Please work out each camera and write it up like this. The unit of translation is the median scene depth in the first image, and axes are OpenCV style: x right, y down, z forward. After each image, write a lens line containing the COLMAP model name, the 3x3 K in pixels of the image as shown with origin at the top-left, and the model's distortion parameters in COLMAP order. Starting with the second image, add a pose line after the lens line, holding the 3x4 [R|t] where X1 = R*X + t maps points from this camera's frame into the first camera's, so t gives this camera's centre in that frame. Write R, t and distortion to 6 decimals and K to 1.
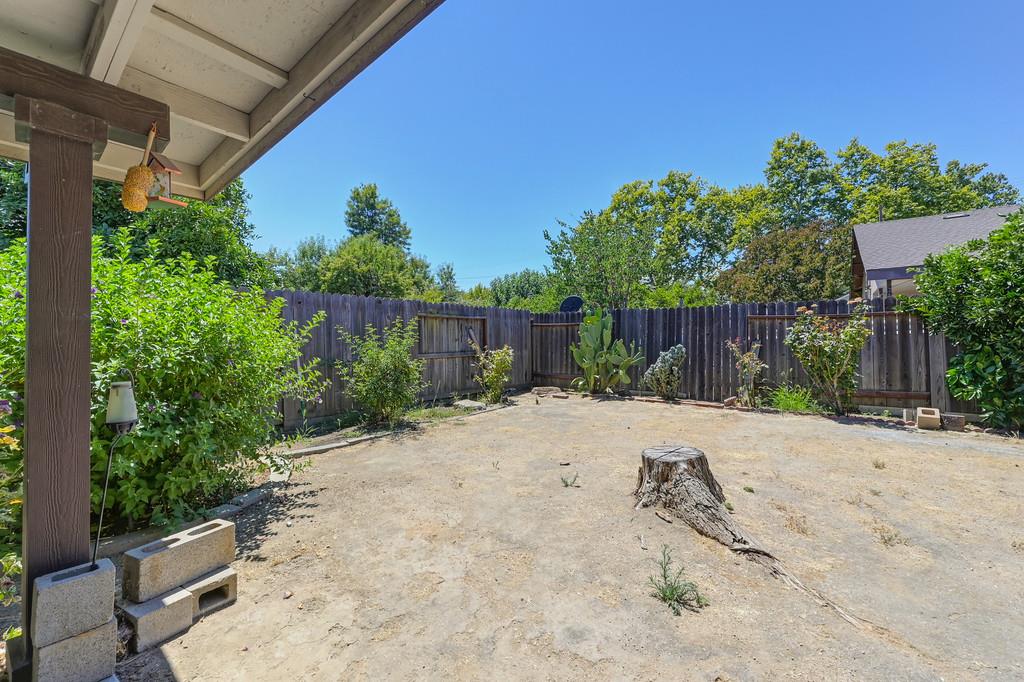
lens RADIAL K [[412.3, 0, 511.7], [0, 412.3, 333.6], [0, 0, 1]] dist [-0.001467, -0.000259]
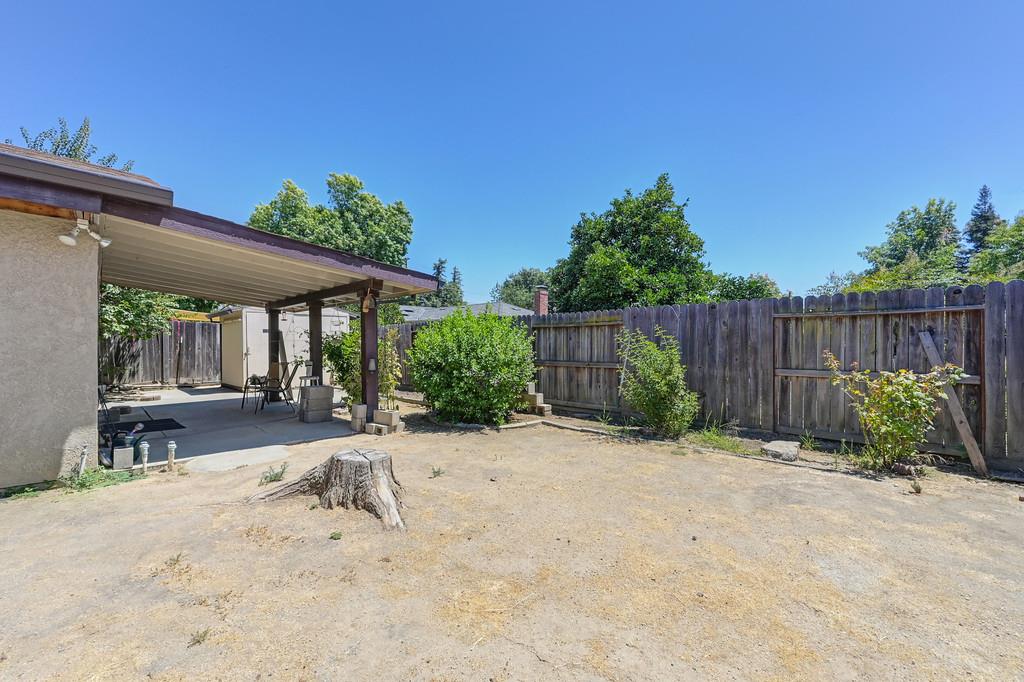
lens RADIAL K [[405.9, 0, 515.6], [0, 405.9, 348.5], [0, 0, 1]] dist [-0.001818, -0.000187]
pose [[-0.113365, 0.014712, -0.993444, 0.527685], [0.011399, 0.999844, 0.013506, -0.002425], [0.993488, -0.009793, -0.113515, 0.573484]]
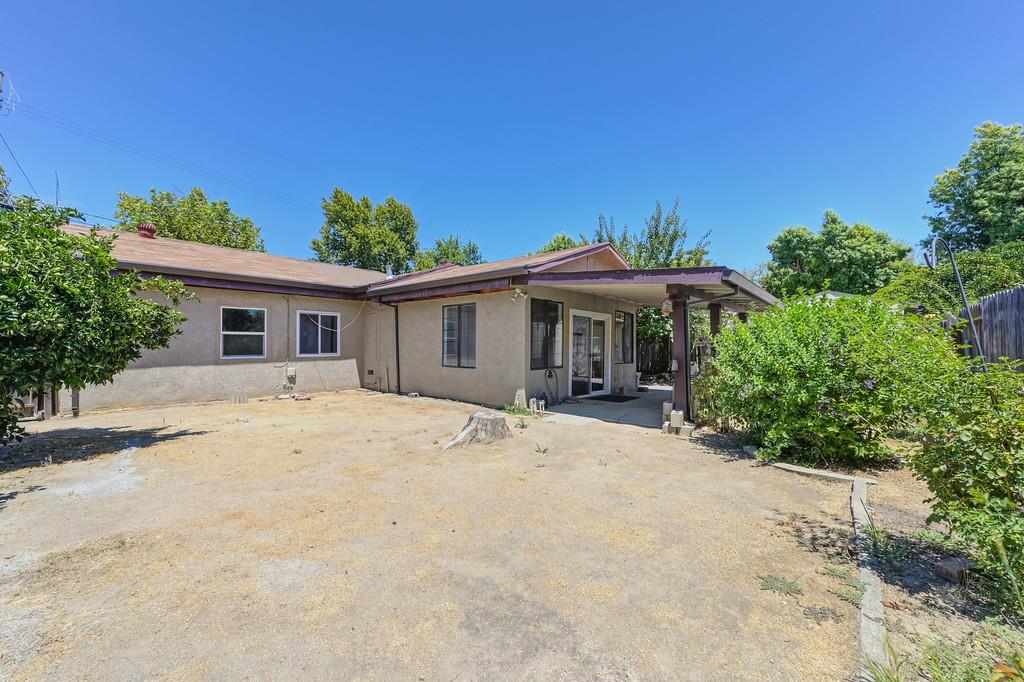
lens RADIAL K [[398.9, 0, 512.0], [0, 398.9, 341.0], [0, 0, 1]] dist [-0.000077, 0.000005]
pose [[-0.997357, 0.011311, 0.071776, 0.067206], [0.009423, 0.999602, -0.026581, 0.005061], [-0.072048, -0.025835, -0.997067, 1.005902]]
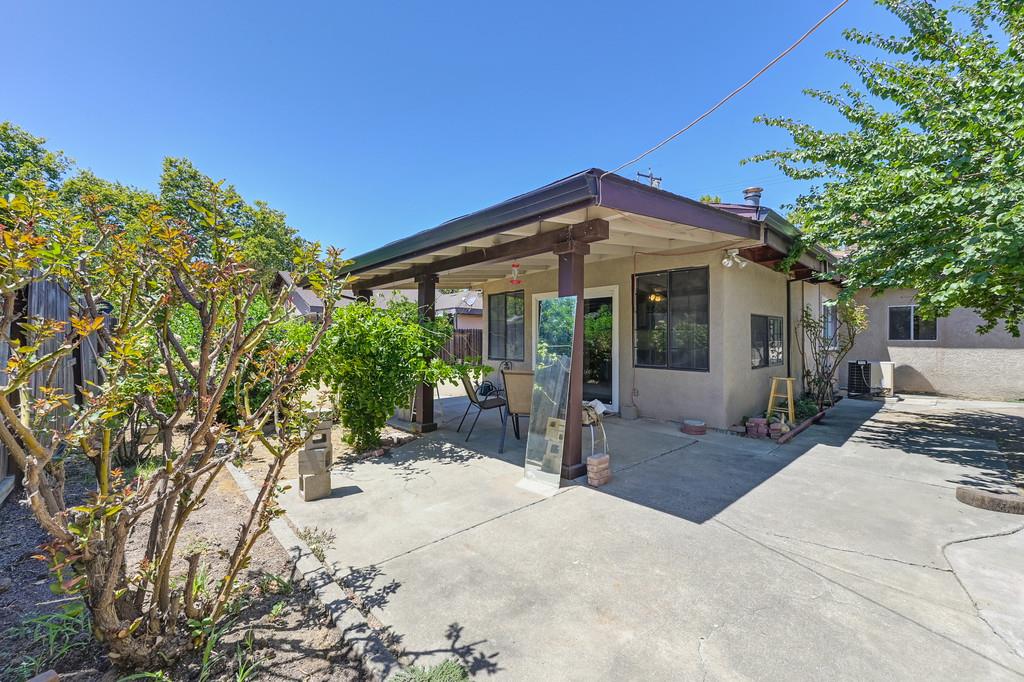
lens RADIAL K [[405.3, 0, 512.0], [0, 405.3, 341.0], [0, 0, 1]] dist [0.001413, -0.000092]
pose [[0.175362, 0.008744, 0.984465, -0.999049], [-0.011132, 0.999914, -0.006898, 0.005819], [-0.984441, -0.009749, 0.175445, -0.267845]]
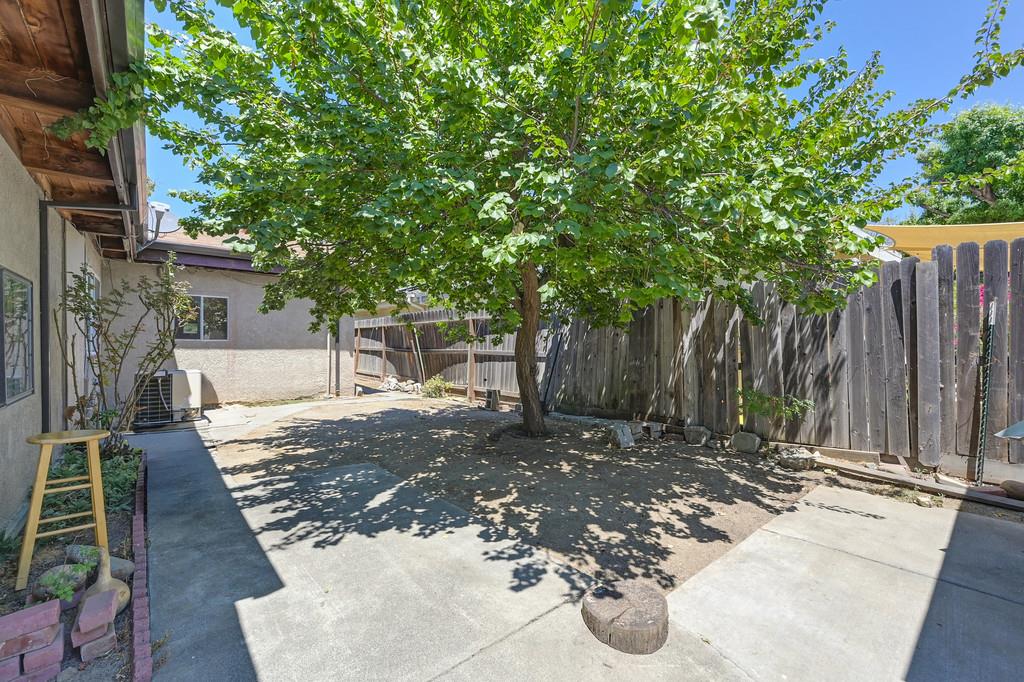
lens RADIAL K [[427.1, 0, 513.5], [0, 427.1, 344.8], [0, 0, 1]] dist [-0.002583, -0.000030]
pose [[-0.978092, 0.004307, 0.208127, -0.533335], [0.001980, 0.999933, -0.011388, 0.006134], [-0.208162, -0.010726, -0.978035, -0.402932]]
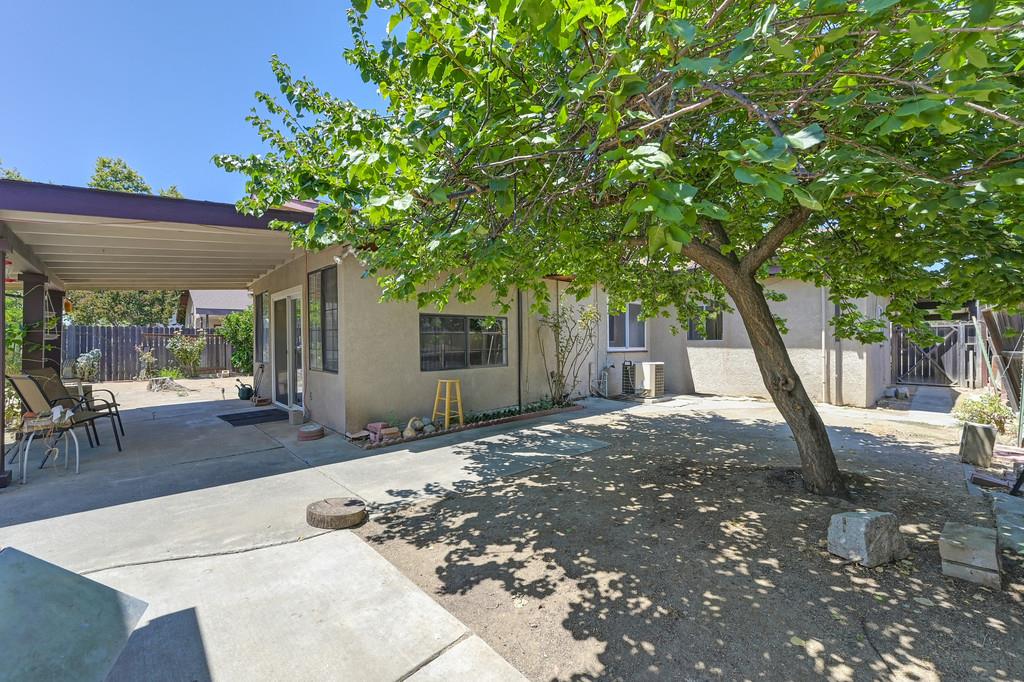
lens RADIAL K [[405.3, 0, 512.0], [0, 405.3, 341.0], [0, 0, 1]] dist [0.001413, -0.000092]
pose [[0.160248, 0.014474, 0.986971, -0.866134], [-0.007129, 0.999883, -0.013506, 0.003930], [-0.987051, -0.004872, 0.160333, -0.843280]]
